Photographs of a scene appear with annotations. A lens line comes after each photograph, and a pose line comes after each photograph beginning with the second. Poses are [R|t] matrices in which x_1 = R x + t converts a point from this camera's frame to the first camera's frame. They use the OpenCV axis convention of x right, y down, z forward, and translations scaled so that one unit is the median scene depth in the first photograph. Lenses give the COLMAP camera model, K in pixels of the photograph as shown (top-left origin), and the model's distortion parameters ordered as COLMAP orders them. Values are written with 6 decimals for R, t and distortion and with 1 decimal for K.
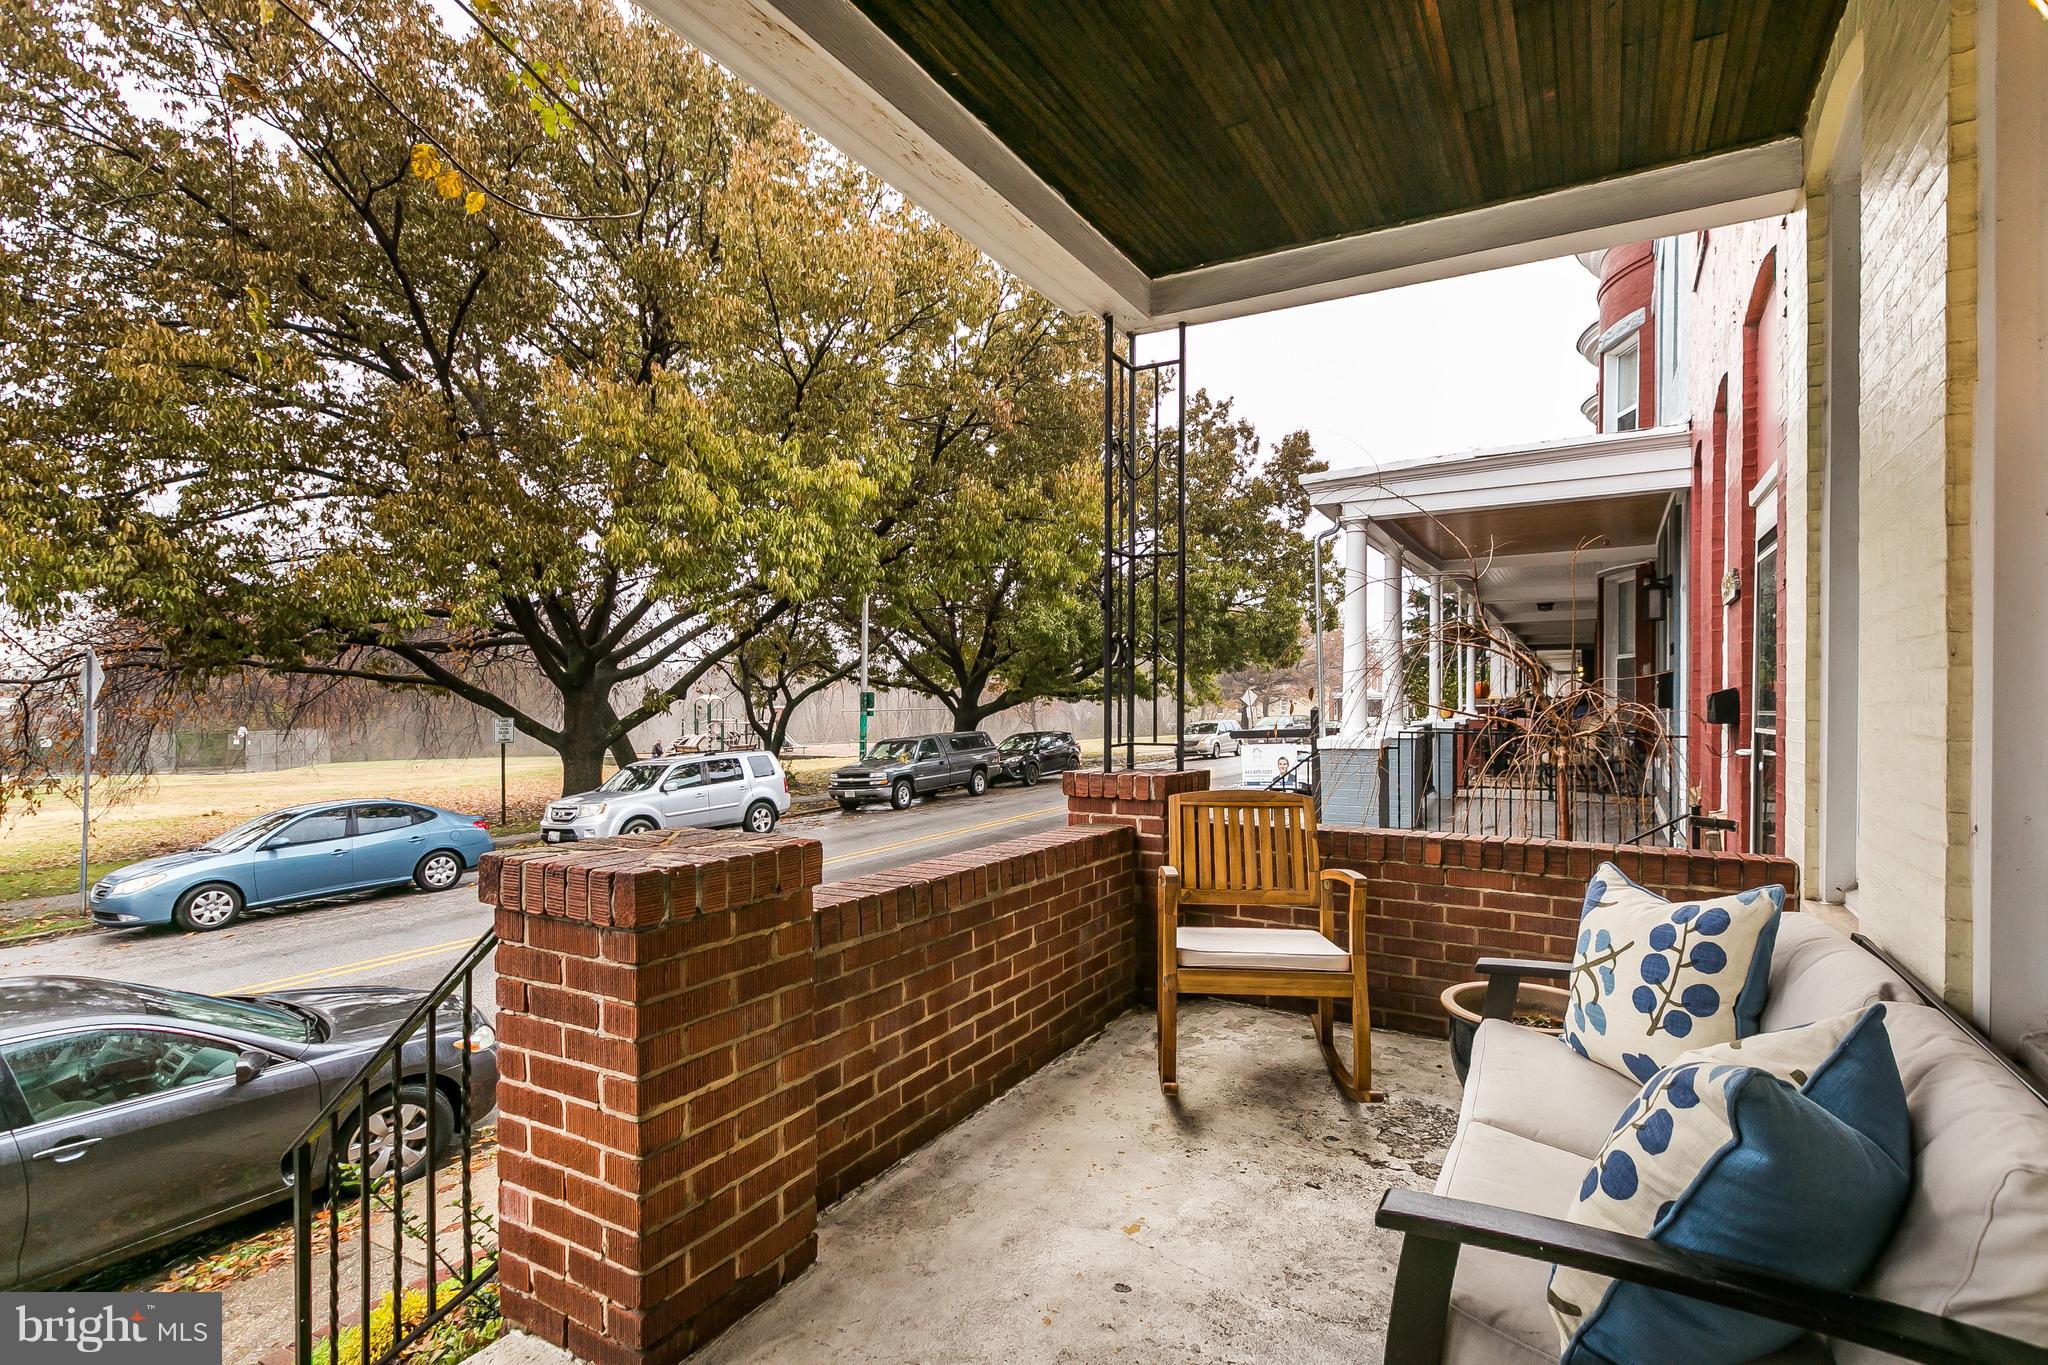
lens RADIAL K [[939.8, 0, 1060.1], [0, 939.8, 703.6], [0, 0, 1]] dist [0.002328, 0.001176]
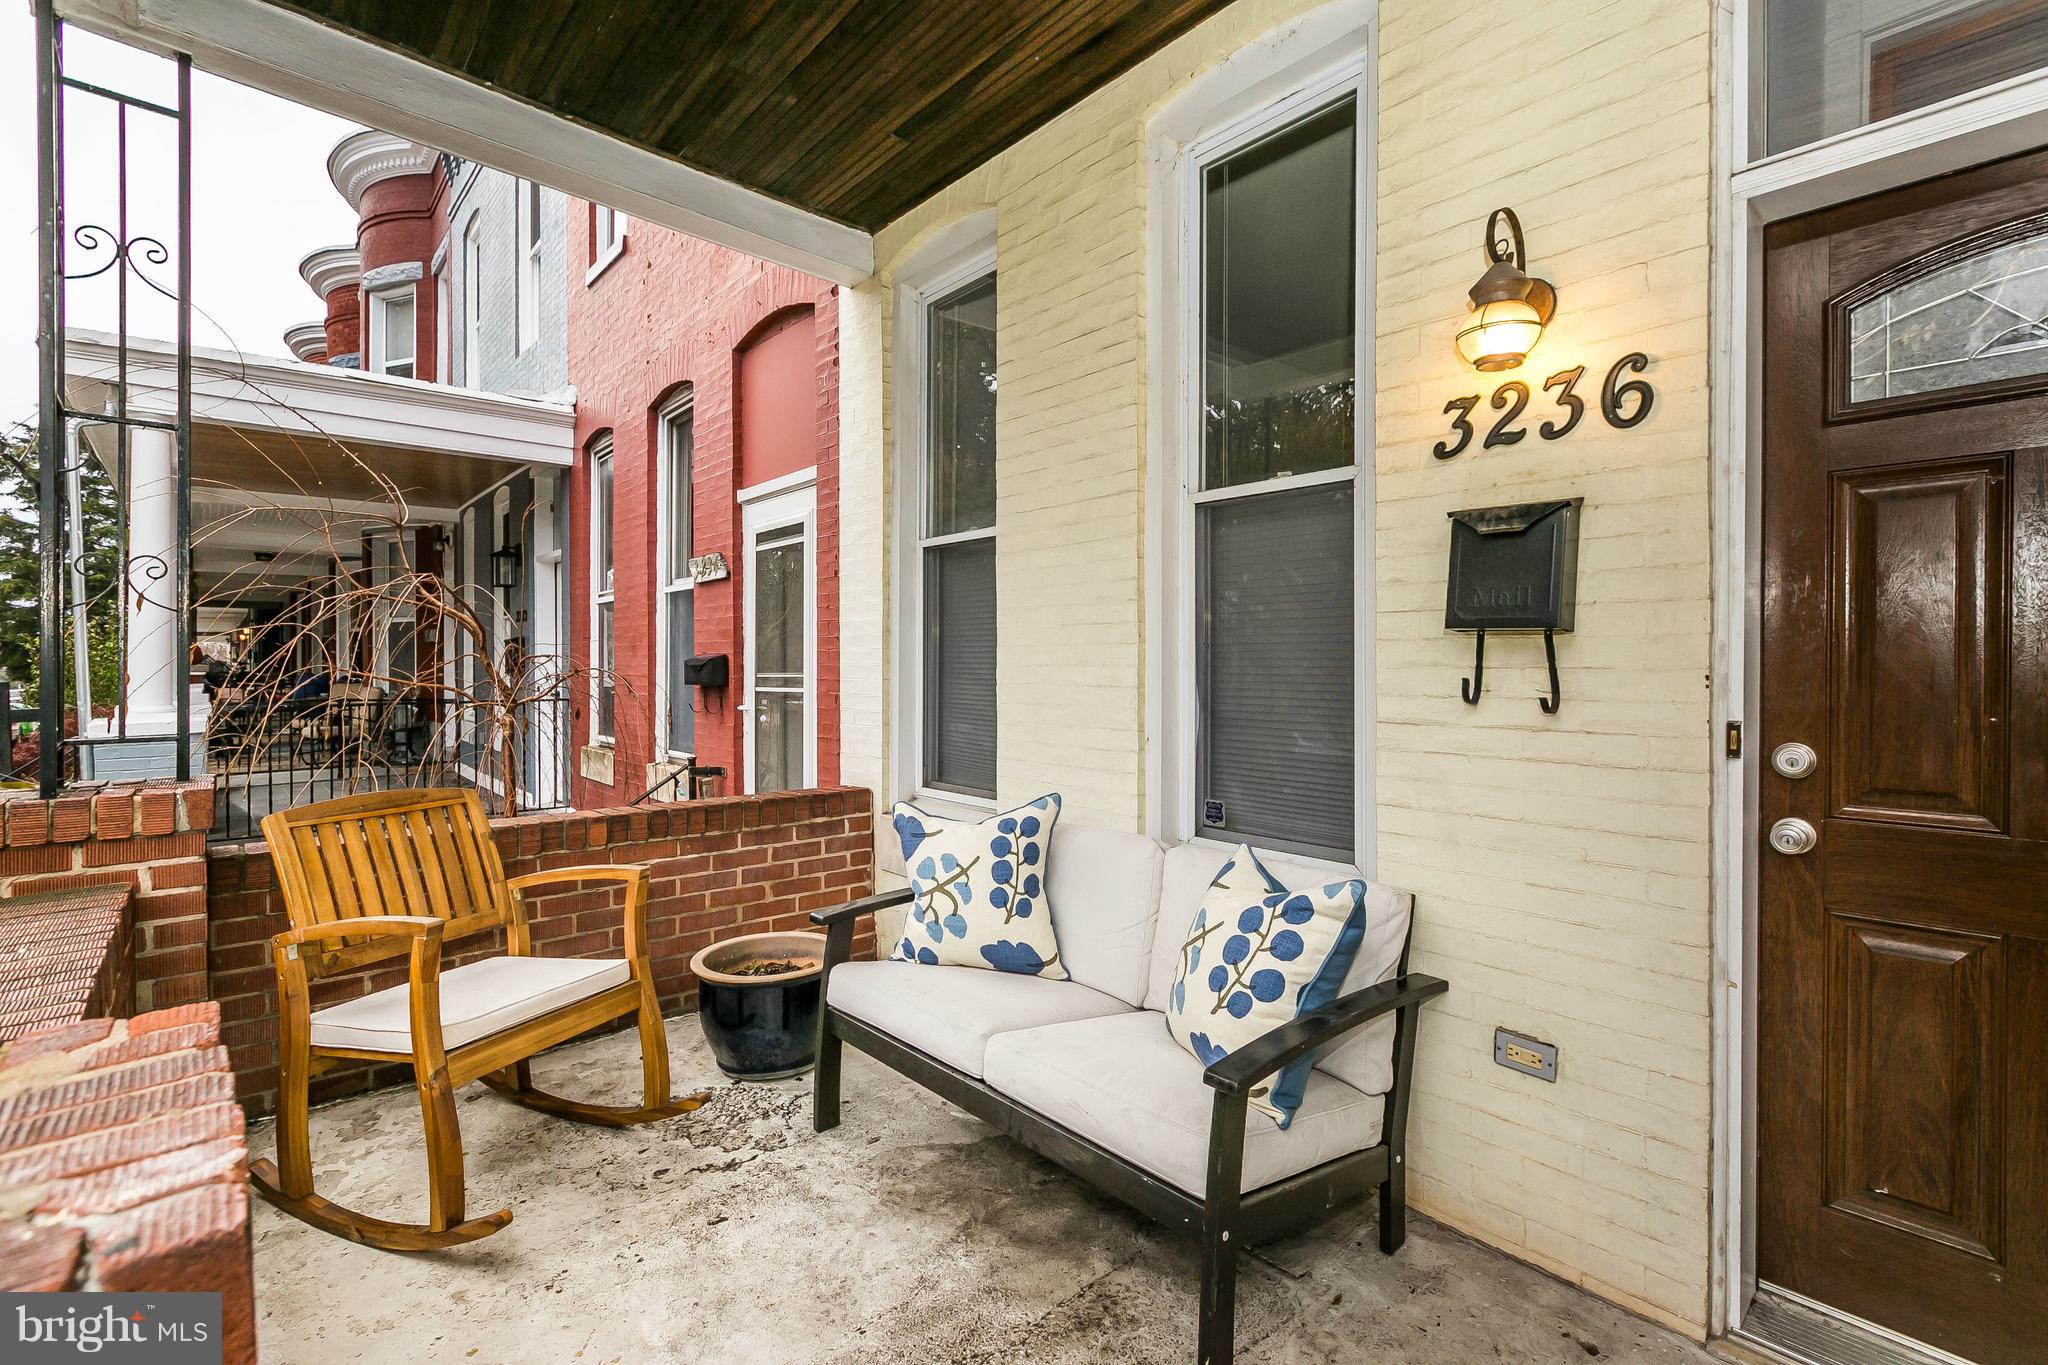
lens RADIAL K [[939.8, 0, 1021.9], [0, 939.8, 673.0], [0, 0, 1]] dist [0.002328, 0.001176]
pose [[0.317533, -0.009287, 0.948202, -0.402667], [0.005762, 0.999952, 0.007864, -0.000698], [-0.948230, 0.002967, 0.317571, 0.393026]]
